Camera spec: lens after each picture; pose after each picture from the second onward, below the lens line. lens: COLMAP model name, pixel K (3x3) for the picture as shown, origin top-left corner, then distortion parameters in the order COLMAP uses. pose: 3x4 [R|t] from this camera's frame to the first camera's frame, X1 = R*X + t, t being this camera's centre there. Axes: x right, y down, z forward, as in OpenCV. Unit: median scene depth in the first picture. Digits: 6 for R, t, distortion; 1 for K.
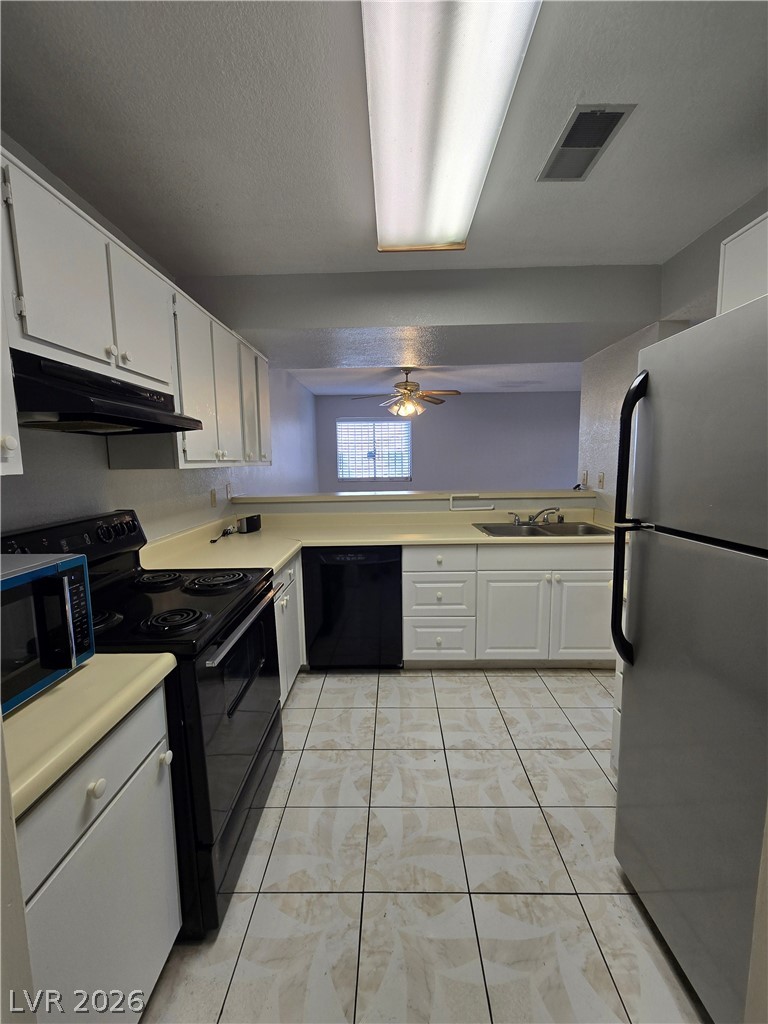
lens RADIAL K [[423.2, 0, 384.0], [0, 423.2, 512.0], [0, 0, 1]] dist [0.000582, 0.000064]
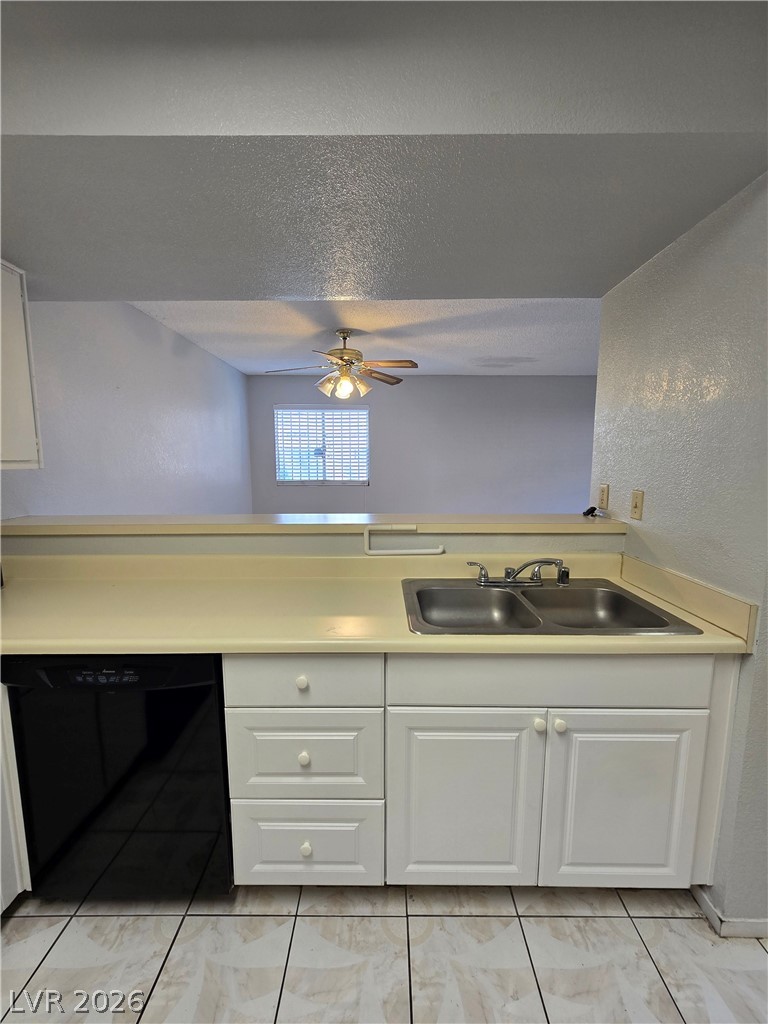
lens RADIAL K [[423.2, 0, 384.0], [0, 423.2, 512.0], [0, 0, 1]] dist [0.000582, 0.000064]
pose [[0.999755, 0.011572, 0.018849, 0.172175], [-0.011682, 0.999915, 0.005772, -0.062980], [-0.018781, -0.005991, 0.999806, 0.451266]]
